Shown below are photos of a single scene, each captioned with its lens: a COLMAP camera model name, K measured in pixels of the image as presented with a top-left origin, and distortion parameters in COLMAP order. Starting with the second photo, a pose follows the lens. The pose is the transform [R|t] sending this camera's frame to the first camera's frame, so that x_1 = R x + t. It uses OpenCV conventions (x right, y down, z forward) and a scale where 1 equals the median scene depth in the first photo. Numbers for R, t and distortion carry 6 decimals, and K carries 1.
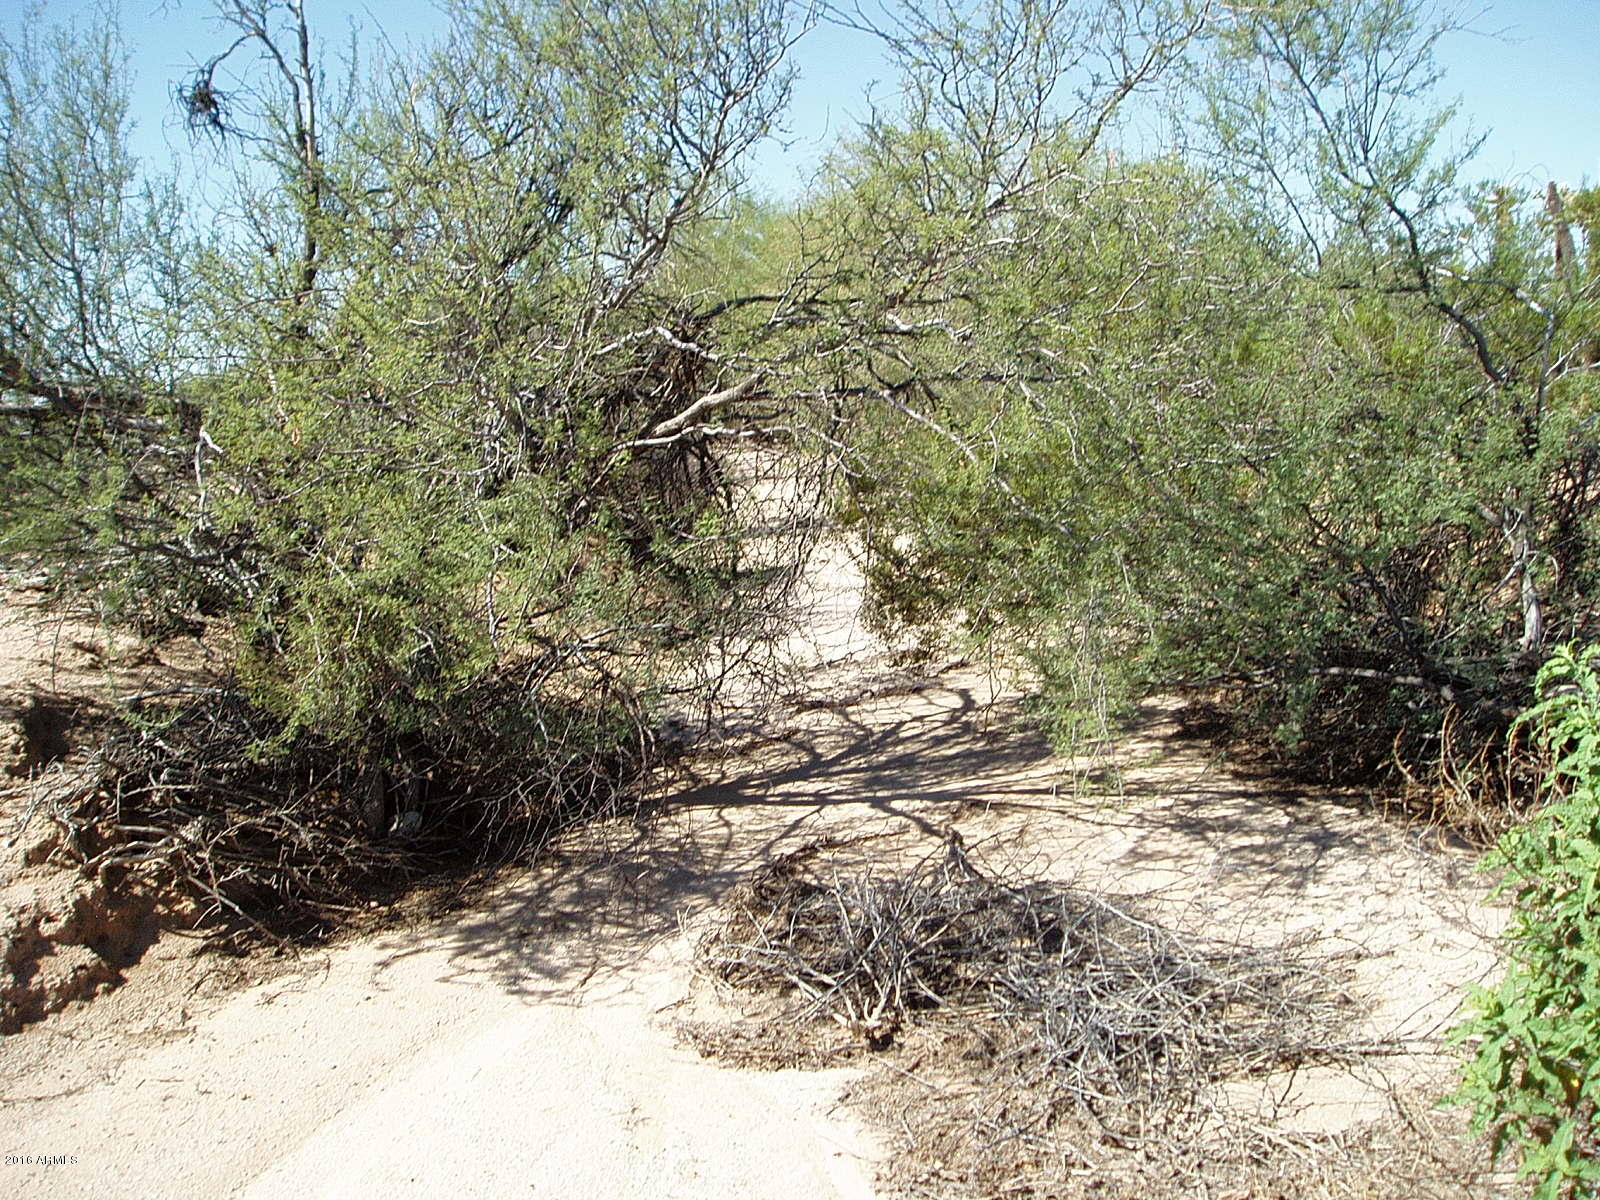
lens RADIAL K [[1671.0, 0, 810.7], [0, 1671.0, 593.4], [0, 0, 1]] dist [-0.129580, 0.092495]
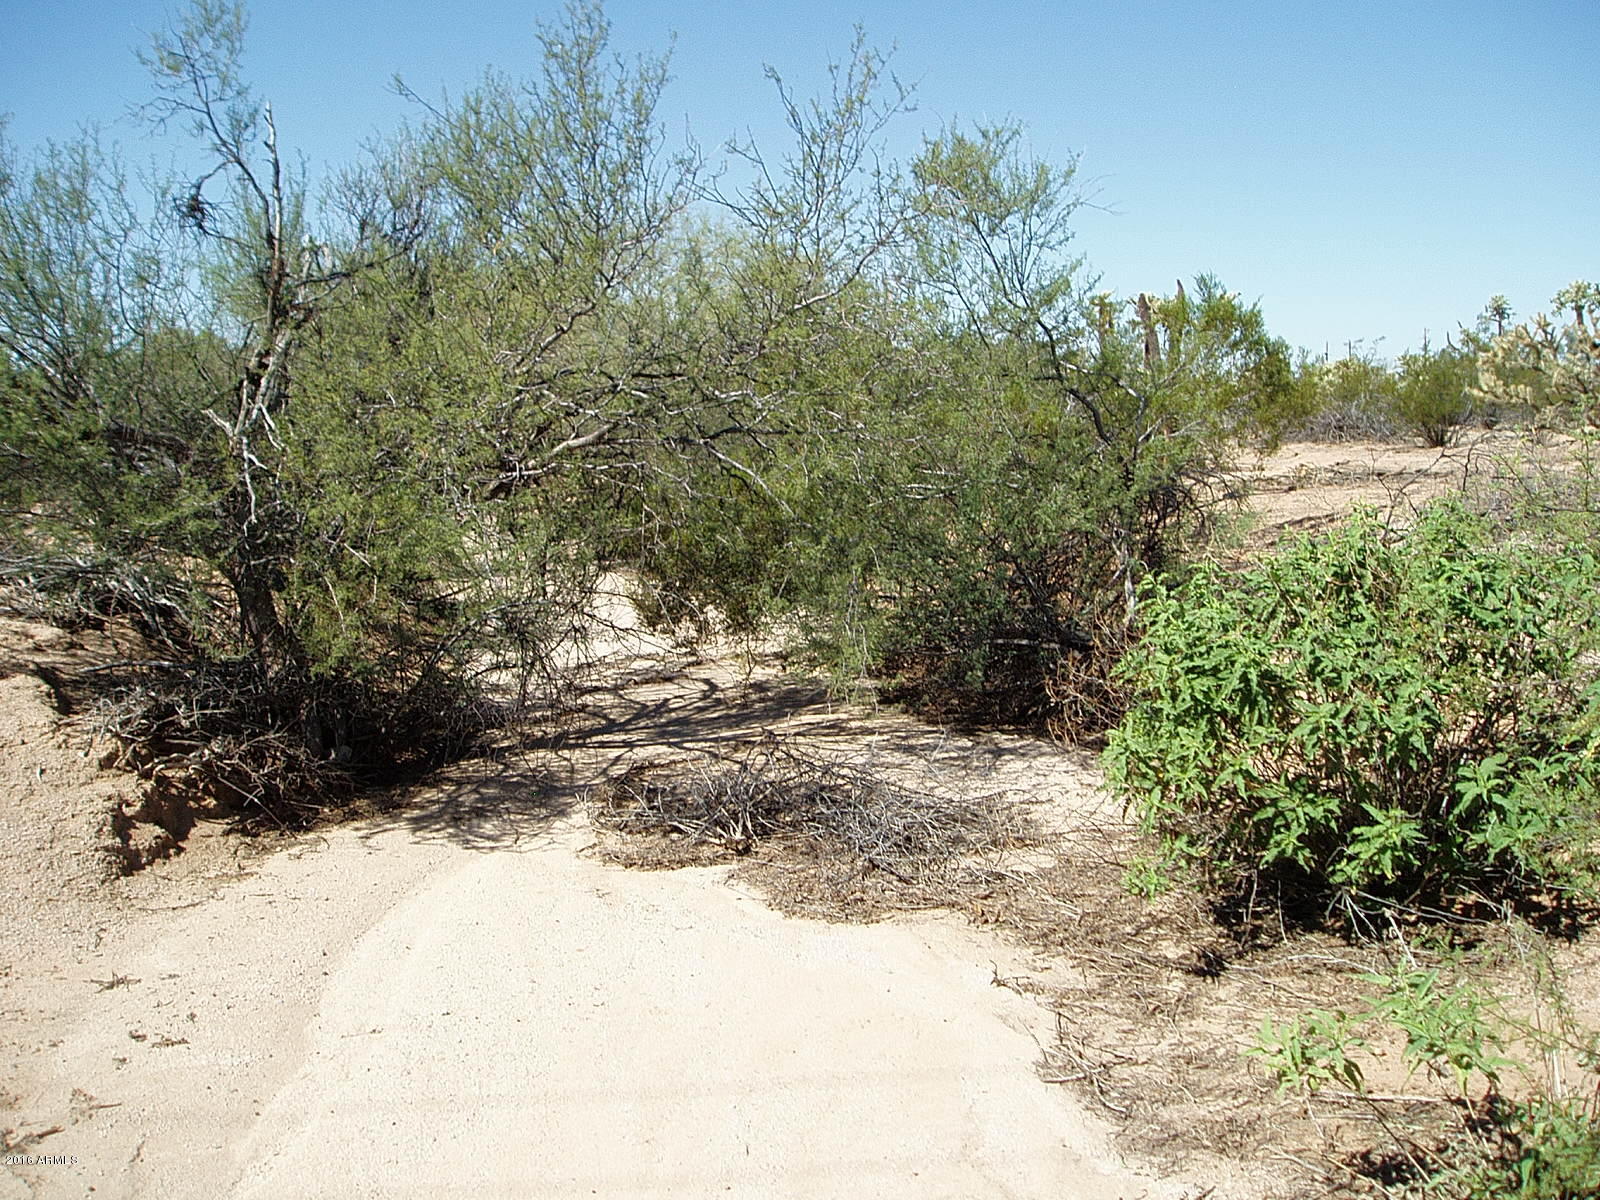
lens RADIAL K [[1671.0, 0, 810.7], [0, 1671.0, 593.4], [0, 0, 1]] dist [-0.129580, 0.092495]
pose [[0.973844, 0.004471, 0.227175, -0.181567], [0.004503, 0.999230, -0.038970, 0.064342], [-0.227175, 0.038973, 0.973074, -0.394644]]
